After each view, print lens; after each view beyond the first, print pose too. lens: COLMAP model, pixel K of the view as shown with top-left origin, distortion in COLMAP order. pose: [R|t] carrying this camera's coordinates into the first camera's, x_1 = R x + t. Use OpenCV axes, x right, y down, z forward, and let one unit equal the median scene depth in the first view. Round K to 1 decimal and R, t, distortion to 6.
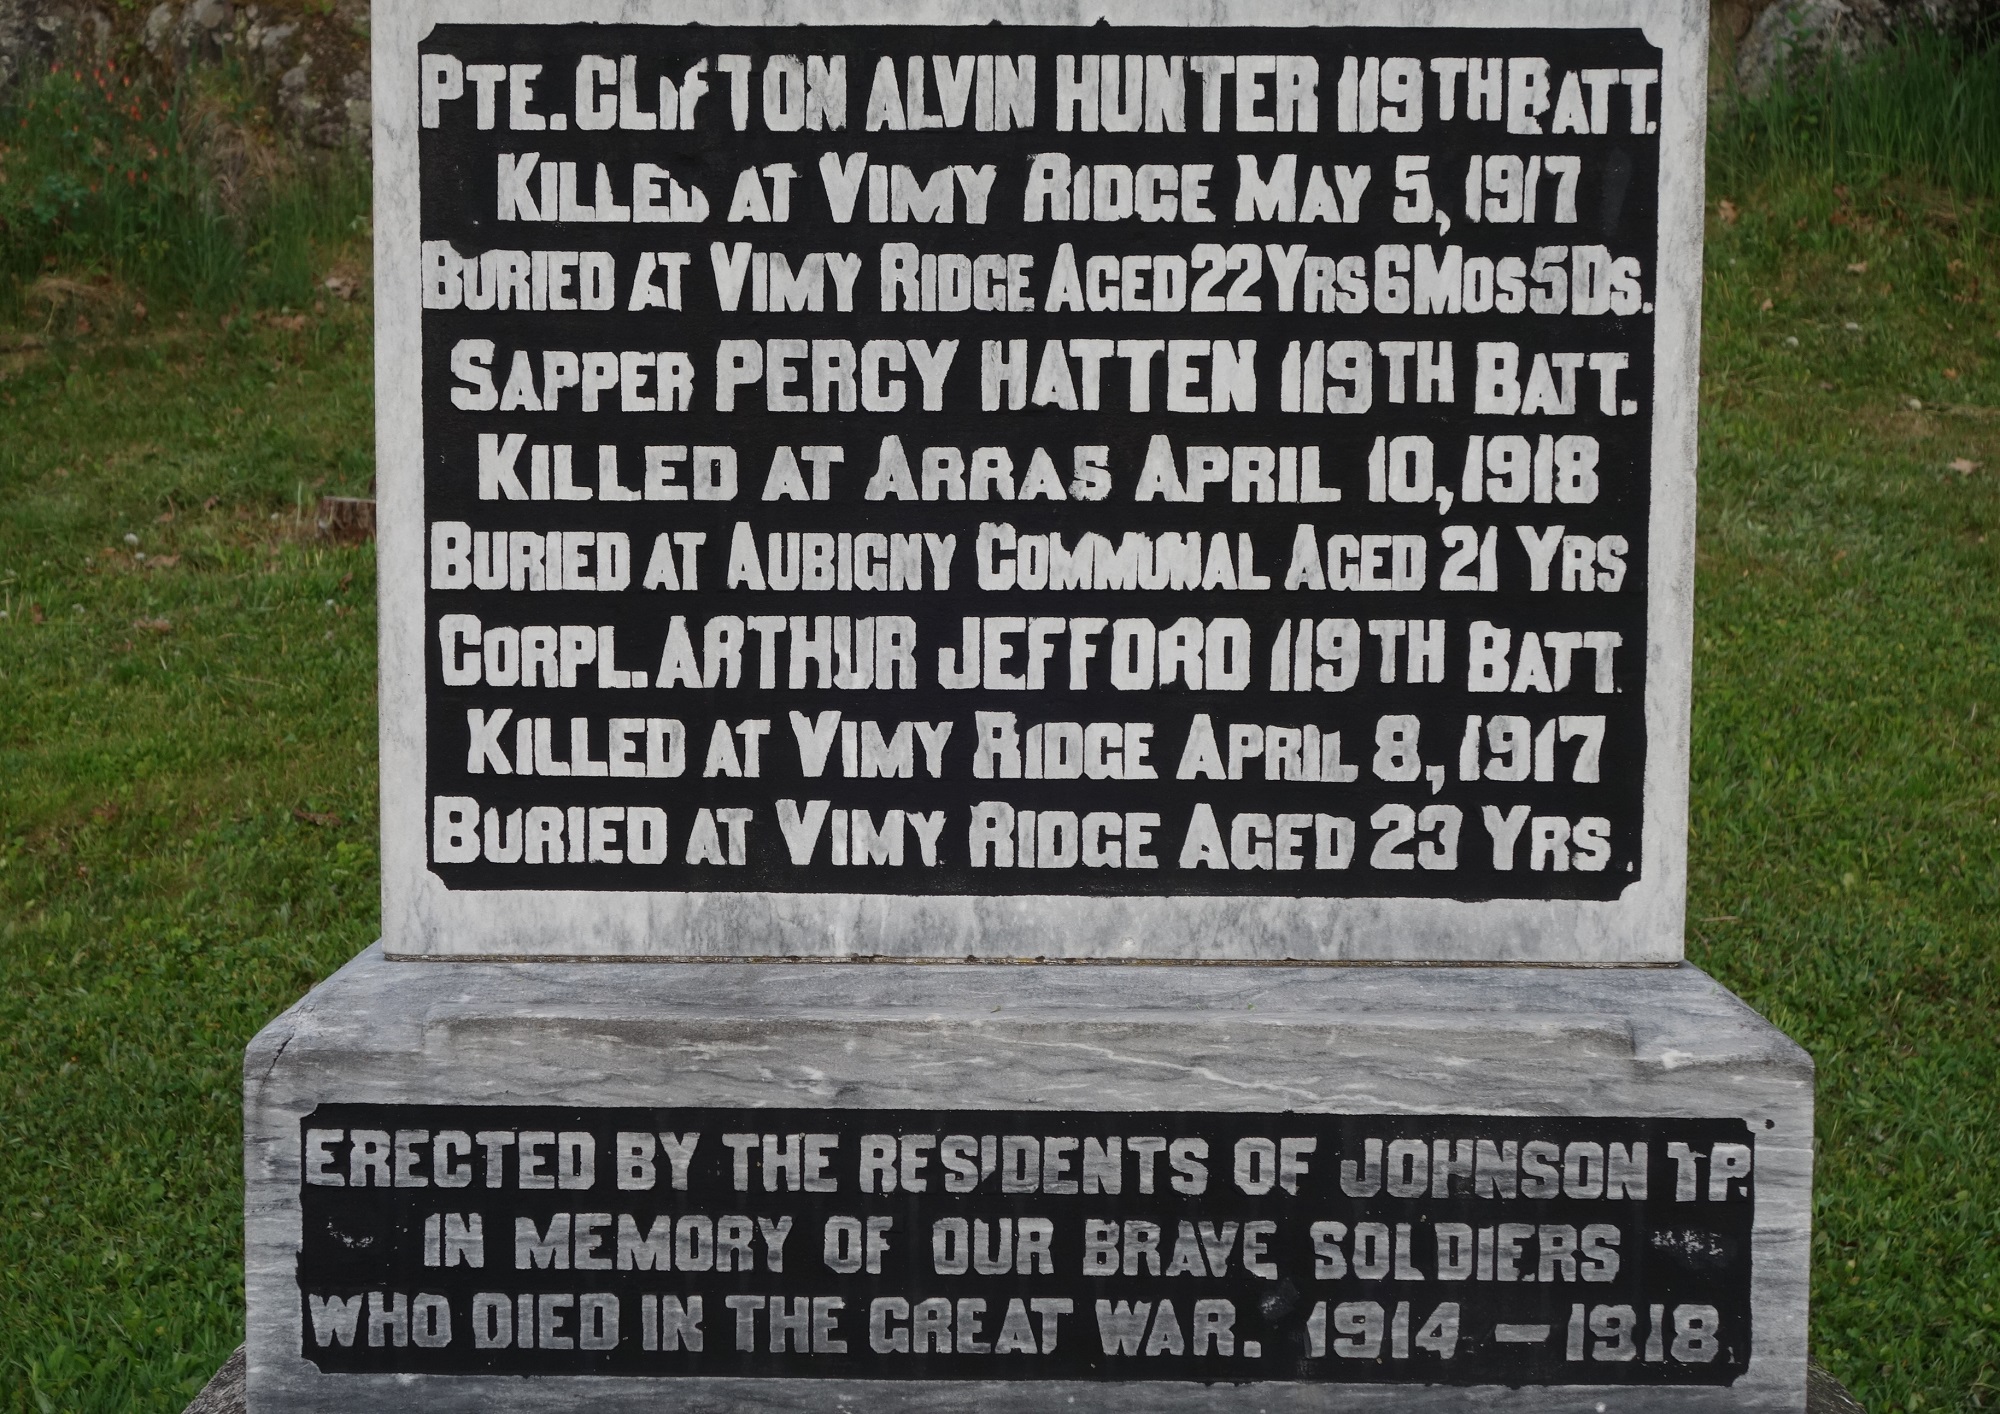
lens RADIAL K [[2992.7, 0, 898.2], [0, 2992.7, 700.4], [0, 0, 1]] dist [-0.075192, 0.000000]
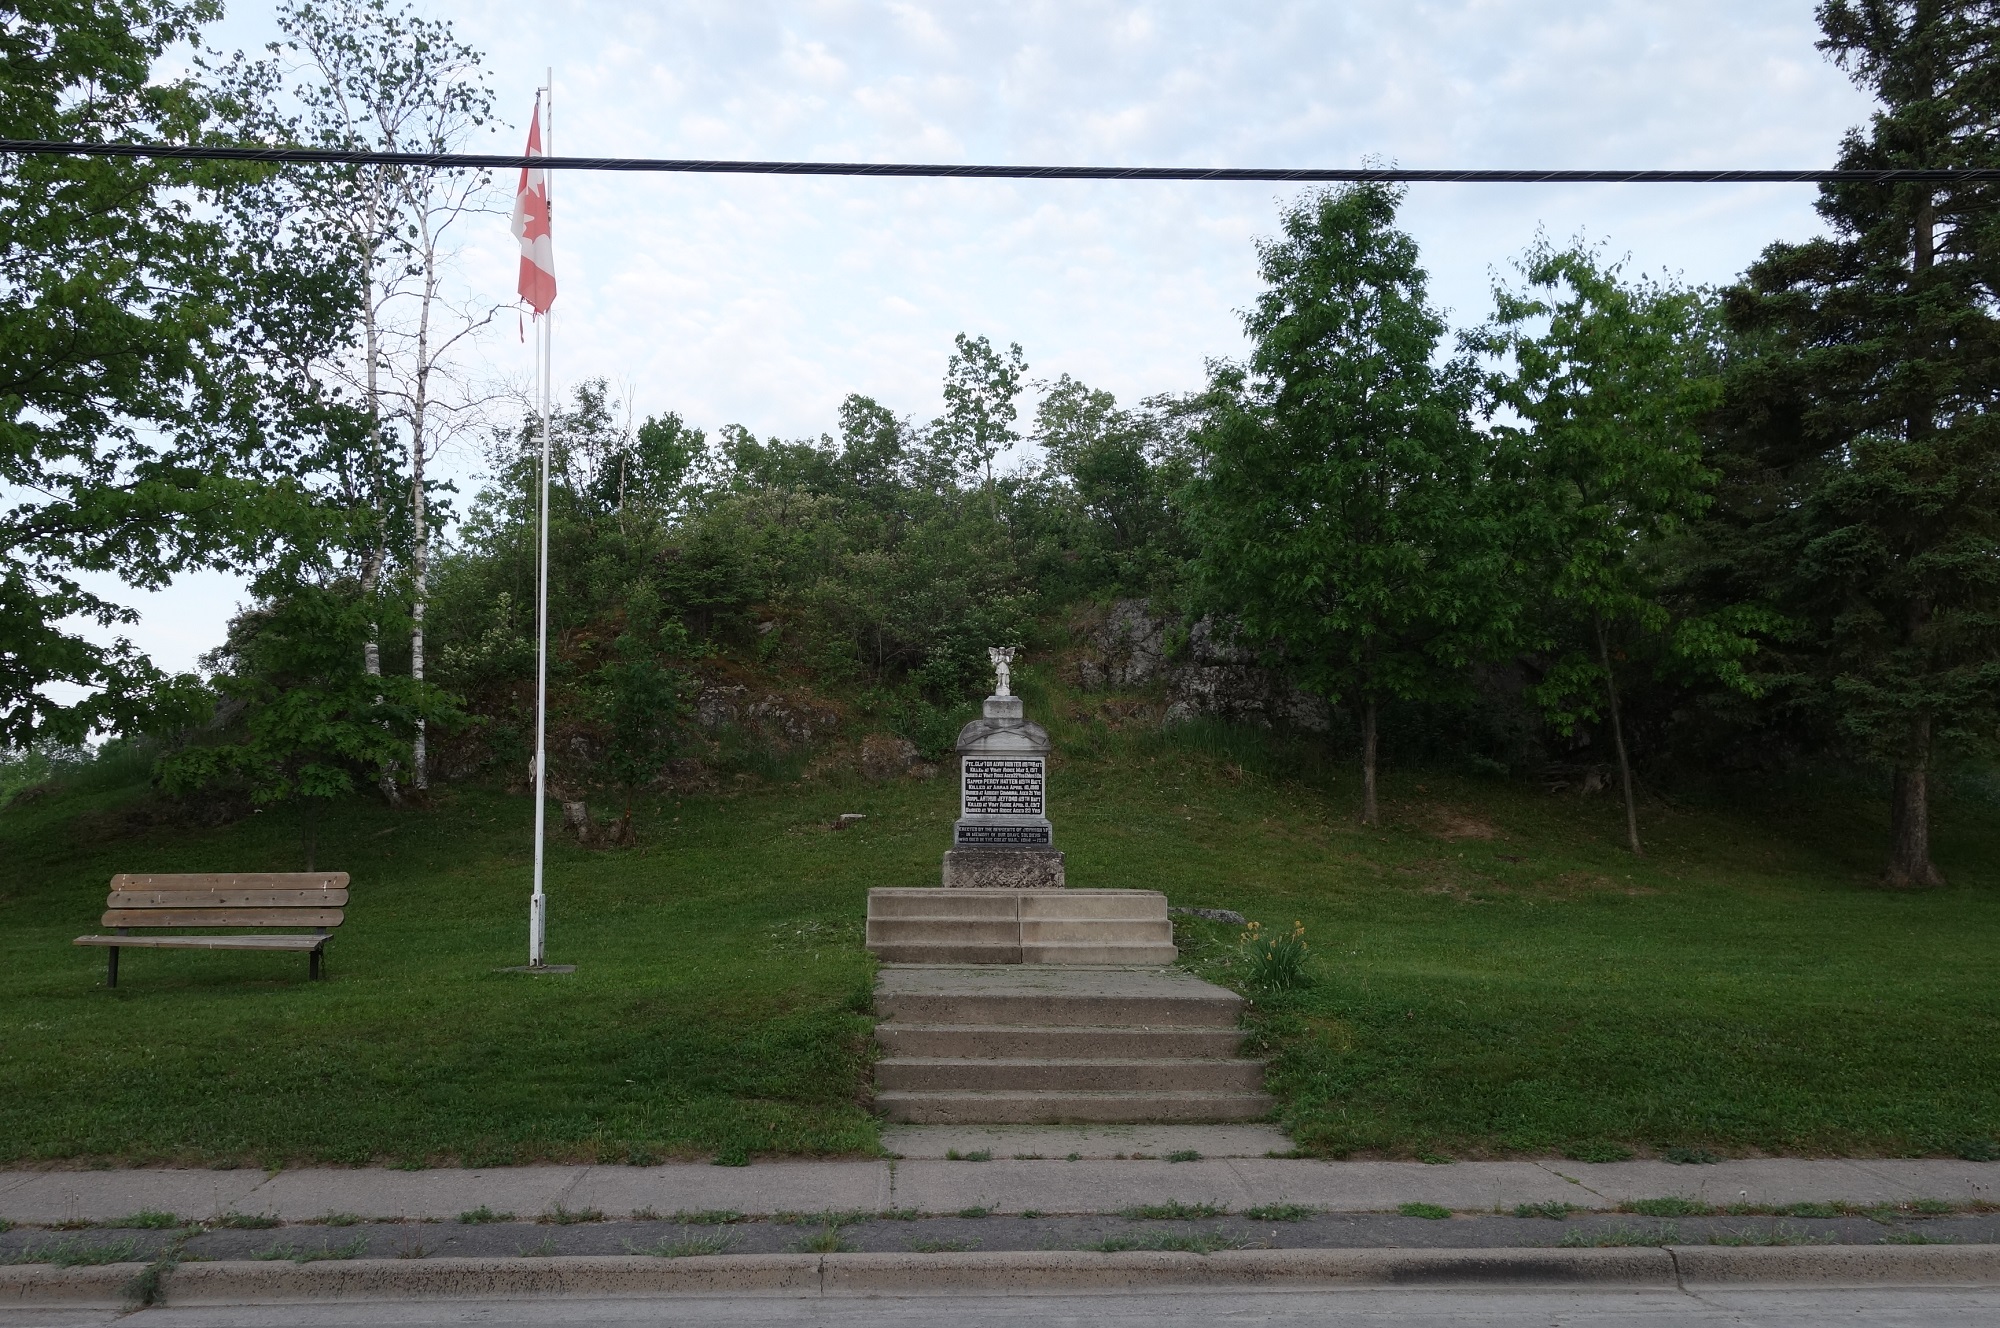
lens RADIAL K [[1620.1, 0, 995.5], [0, 1620.1, 669.3], [0, 0, 1]] dist [-0.001185, -0.000009]
pose [[0.996809, 0.011780, 0.078956, -0.694318], [0.004745, 0.978561, -0.205900, 1.096791], [-0.079689, 0.205618, 0.975382, -7.634024]]
